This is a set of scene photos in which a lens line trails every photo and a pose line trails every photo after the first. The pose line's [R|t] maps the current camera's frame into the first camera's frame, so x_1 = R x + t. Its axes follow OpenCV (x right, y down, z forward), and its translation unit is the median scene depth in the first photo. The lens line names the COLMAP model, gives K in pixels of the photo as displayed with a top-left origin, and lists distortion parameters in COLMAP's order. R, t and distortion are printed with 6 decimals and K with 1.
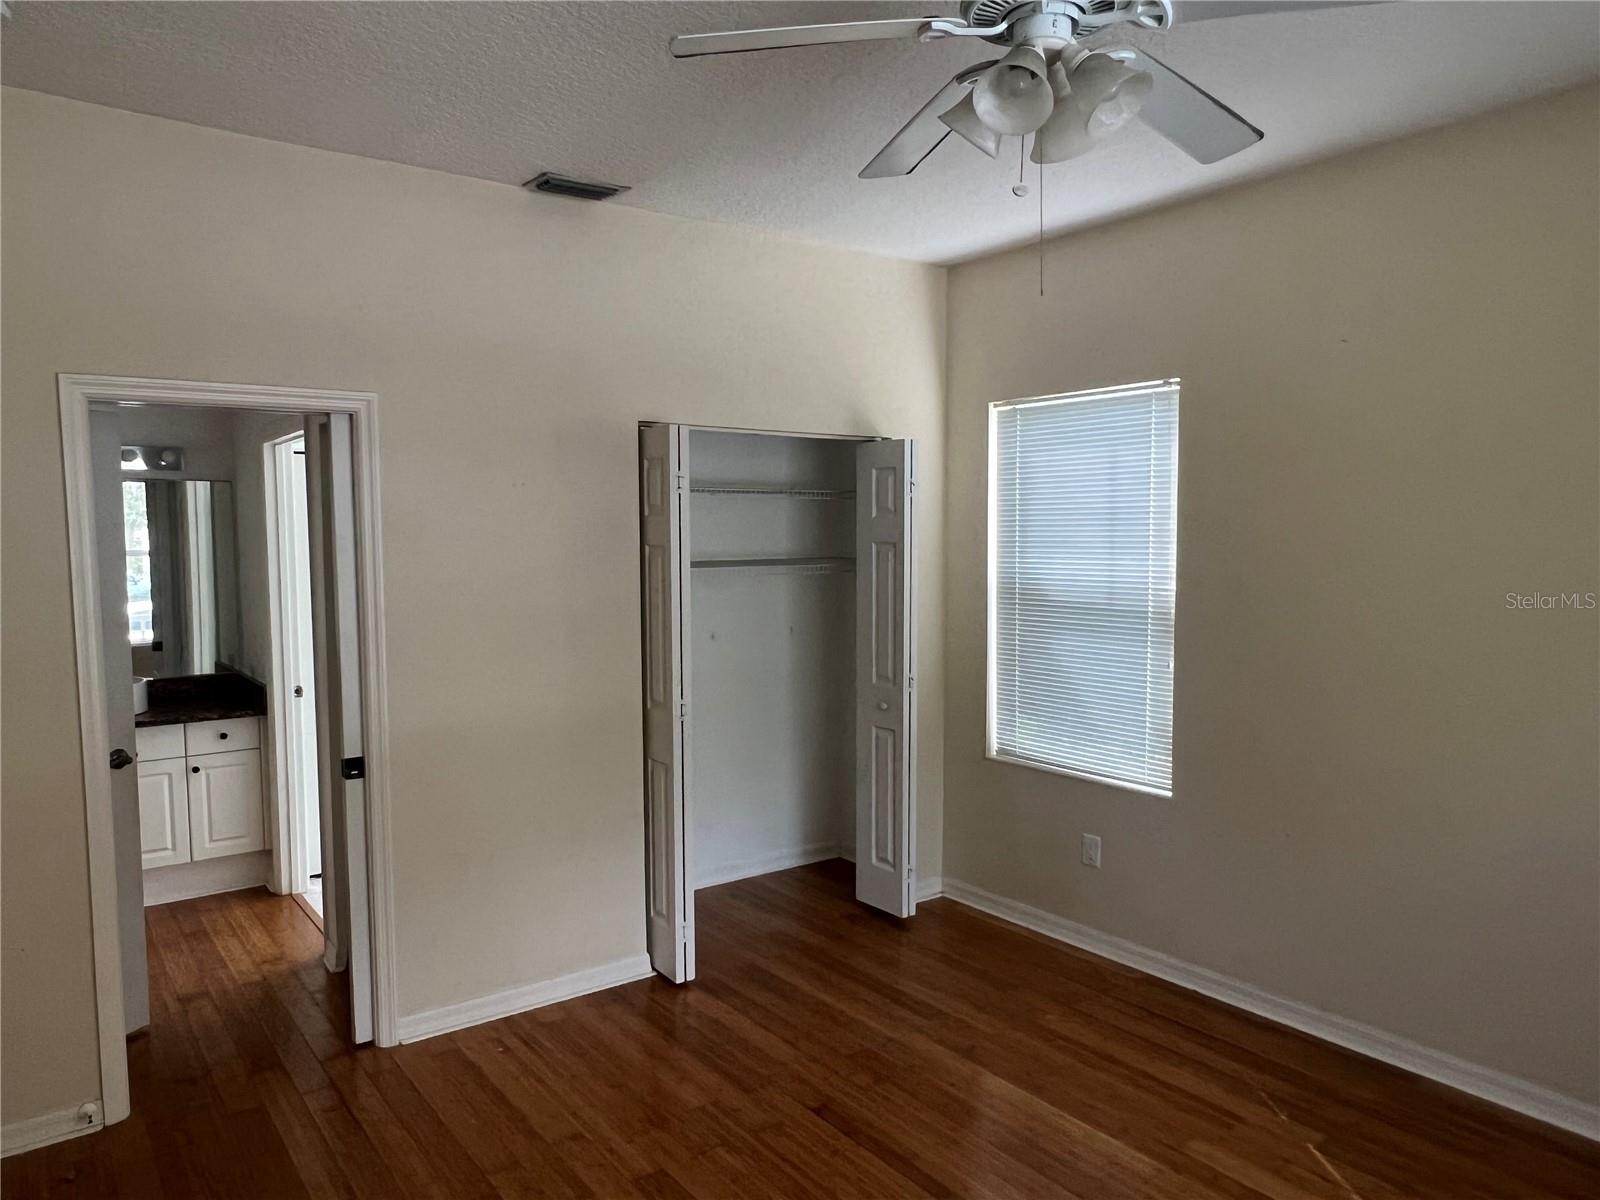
lens RADIAL K [[1074.2, 0, 779.4], [0, 1074.2, 606.5], [0, 0, 1]] dist [-0.001165, 0.000968]
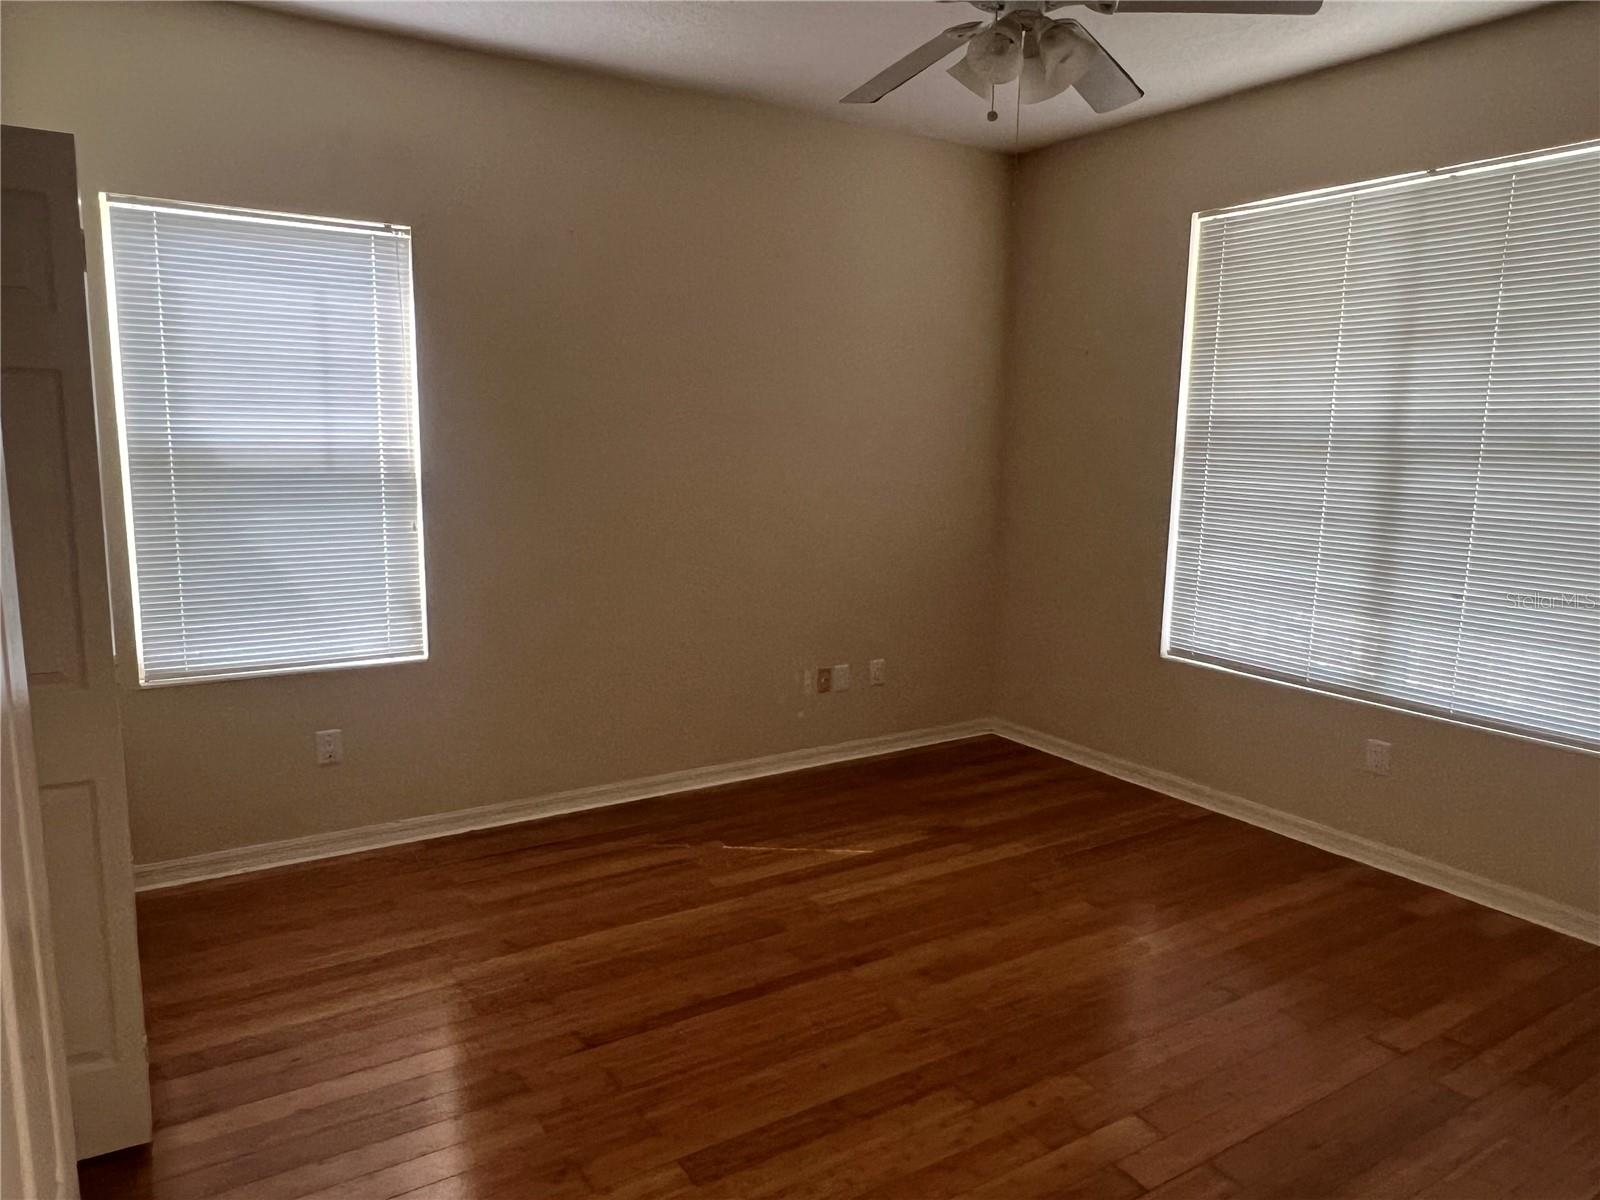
lens RADIAL K [[1074.2, 0, 779.4], [0, 1074.2, 606.5], [0, 0, 1]] dist [-0.001165, 0.000968]
pose [[0.069545, -0.152914, 0.985789, -0.593834], [0.051875, 0.987399, 0.149504, -0.003297], [-0.996229, 0.040741, 0.076601, 0.599402]]
